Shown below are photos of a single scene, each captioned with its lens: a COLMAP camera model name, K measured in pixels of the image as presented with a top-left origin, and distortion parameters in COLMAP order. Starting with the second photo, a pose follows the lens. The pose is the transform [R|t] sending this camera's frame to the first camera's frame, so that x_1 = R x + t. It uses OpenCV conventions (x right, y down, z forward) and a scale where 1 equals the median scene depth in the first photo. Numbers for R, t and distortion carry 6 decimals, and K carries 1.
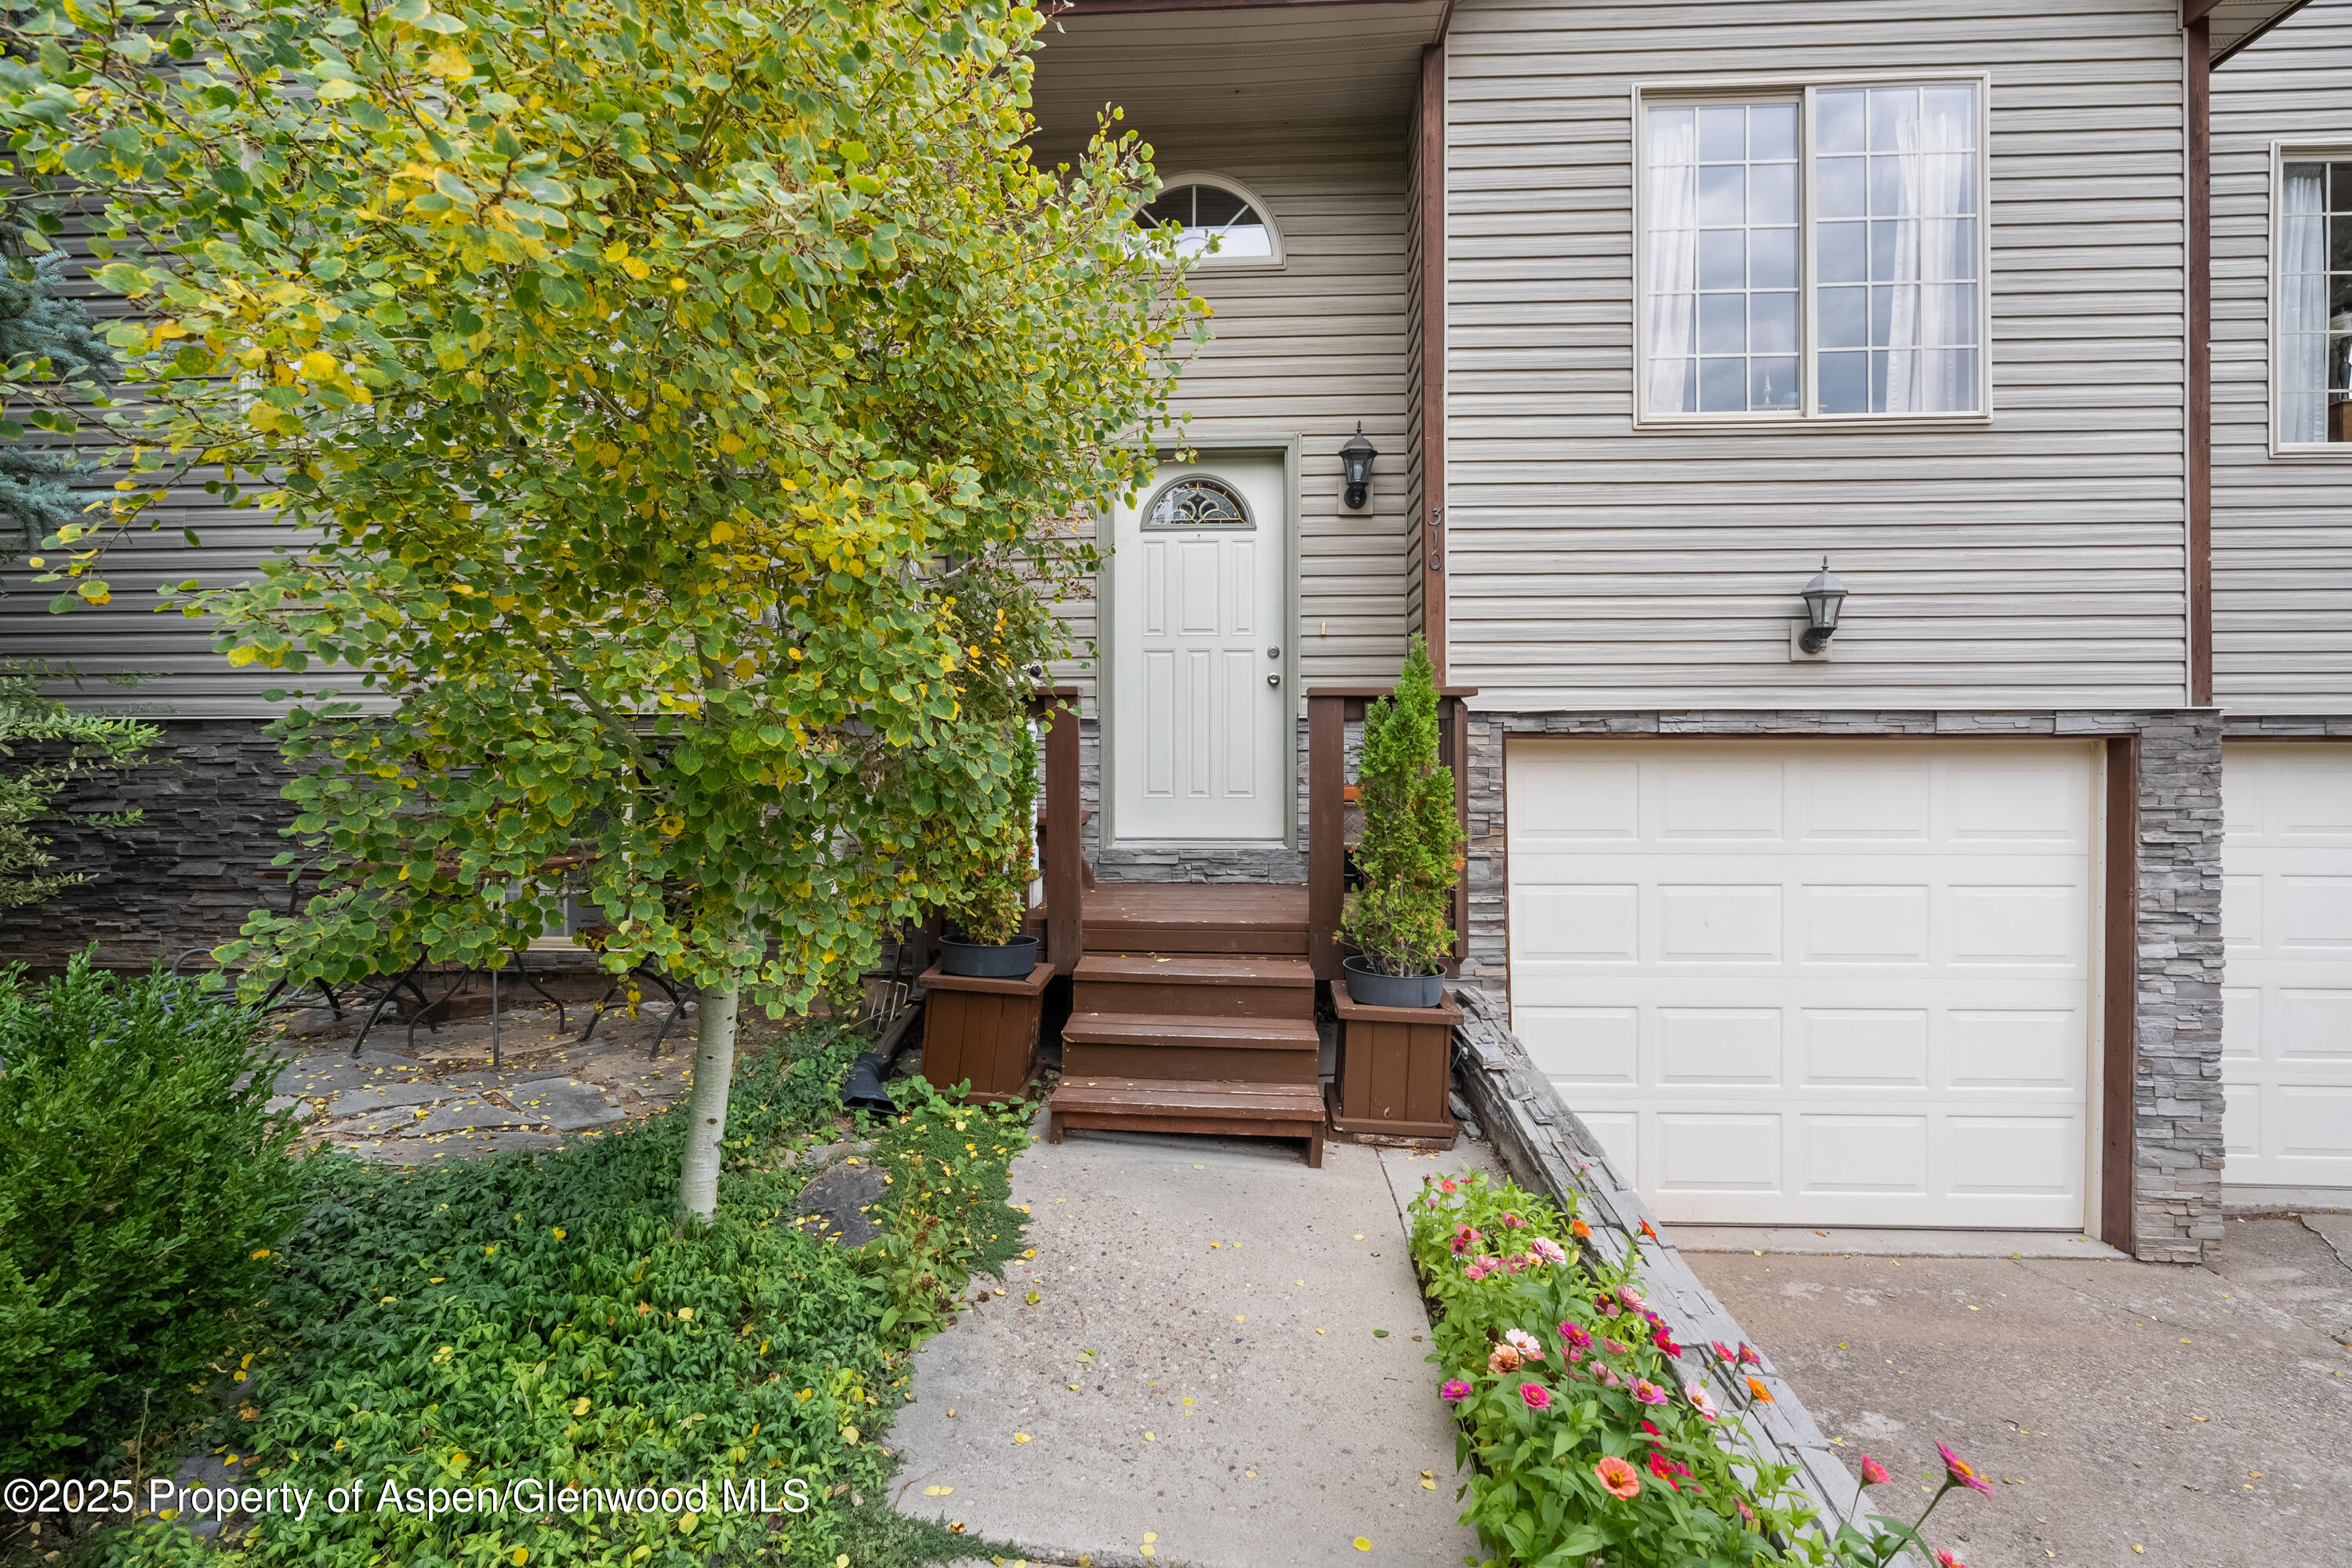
lens RADIAL K [[1073.5, 0, 1183.9], [0, 1073.5, 797.7], [0, 0, 1]] dist [-0.002603, 0.001050]
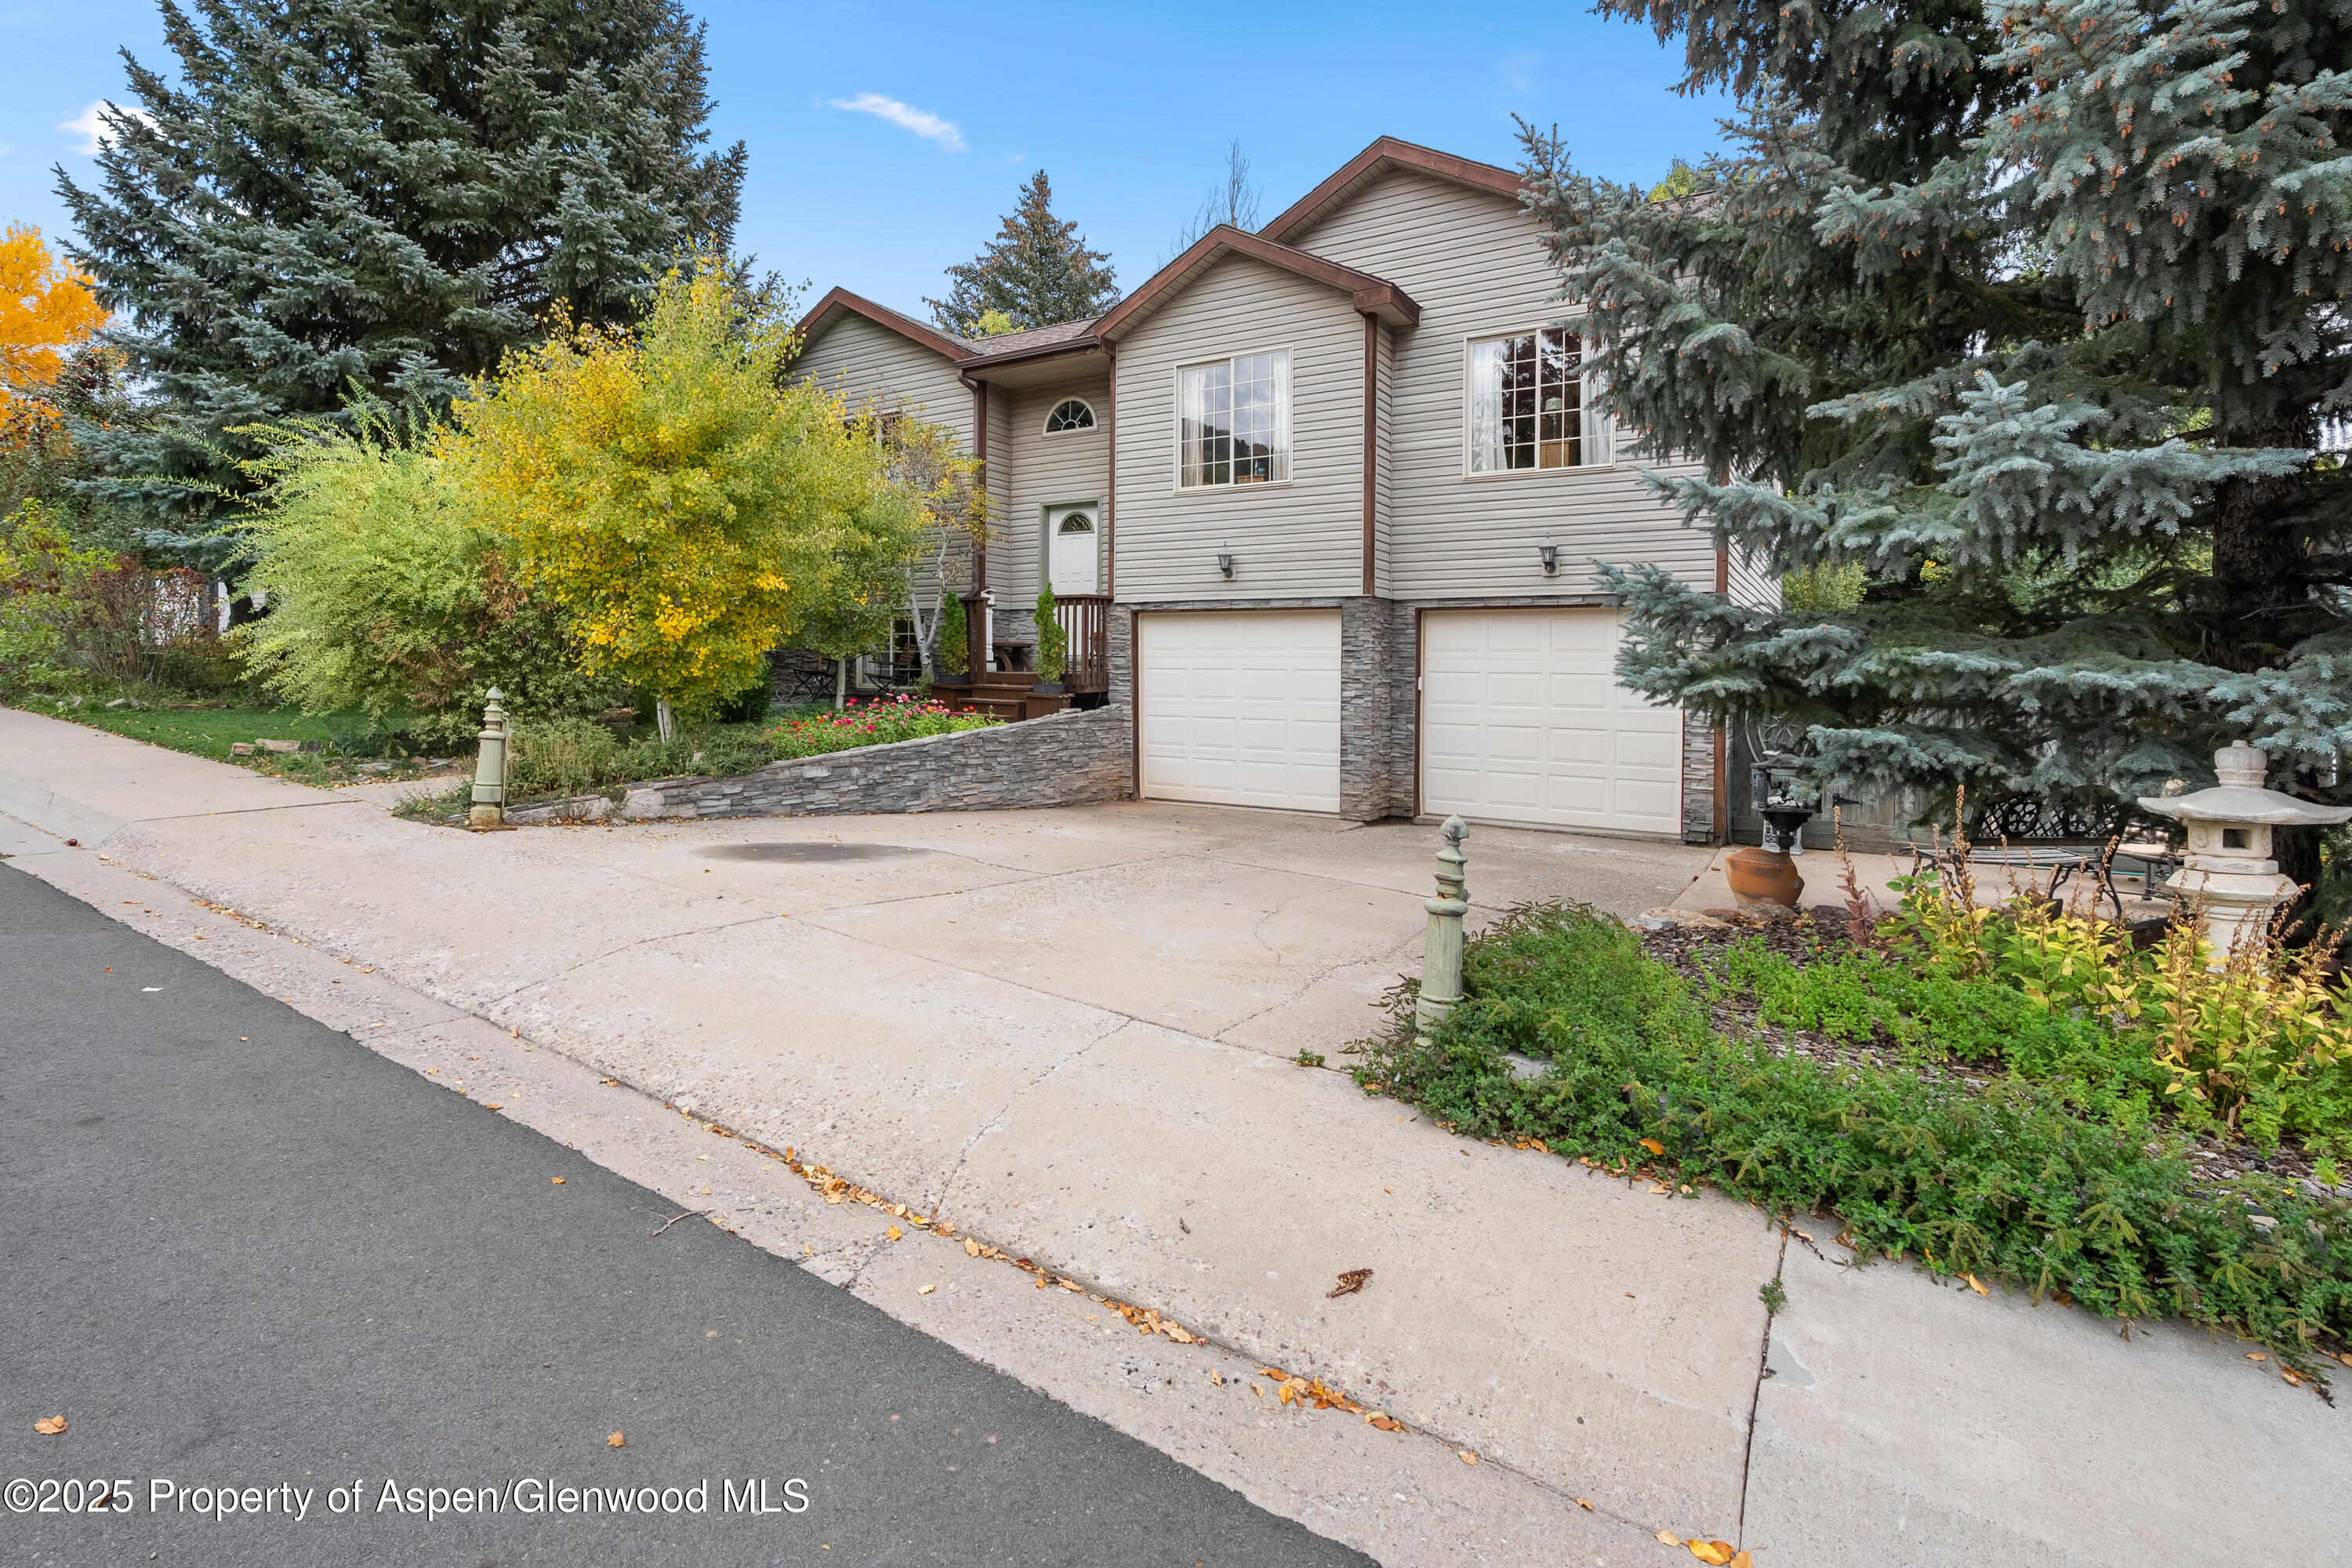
lens RADIAL K [[1073.5, 0, 1183.9], [0, 1073.5, 797.7], [0, 0, 1]] dist [-0.002603, 0.001050]
pose [[0.905992, 0.051815, -0.420111, 1.600770], [-0.009288, 0.994674, 0.102648, 0.133919], [0.423193, -0.089096, 0.901648, -1.480424]]
